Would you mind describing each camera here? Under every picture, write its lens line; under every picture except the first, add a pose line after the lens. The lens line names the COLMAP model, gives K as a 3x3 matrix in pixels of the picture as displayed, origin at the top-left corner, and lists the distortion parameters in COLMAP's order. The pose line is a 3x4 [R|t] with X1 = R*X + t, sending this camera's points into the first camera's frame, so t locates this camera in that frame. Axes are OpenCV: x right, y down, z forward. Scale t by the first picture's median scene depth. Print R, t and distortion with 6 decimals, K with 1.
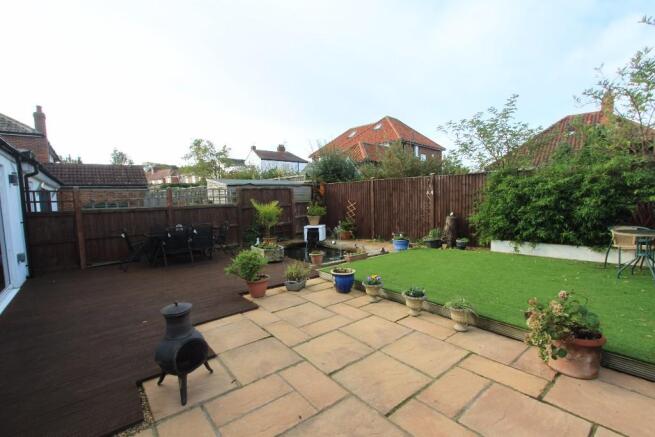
lens RADIAL K [[302.9, 0, 327.5], [0, 302.9, 218.5], [0, 0, 1]] dist [-0.013978, 0.000080]
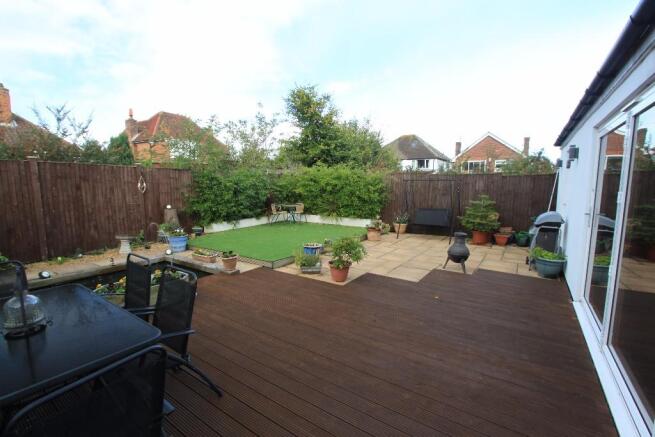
lens RADIAL K [[292.0, 0, 327.5], [0, 292.0, 218.5], [0, 0, 1]] dist [0.000028, 0.000064]
pose [[-0.286501, -0.083131, 0.954467, -0.645033], [0.073839, 0.991350, 0.108507, -0.040316], [-0.955230, 0.101564, -0.277884, 0.714576]]
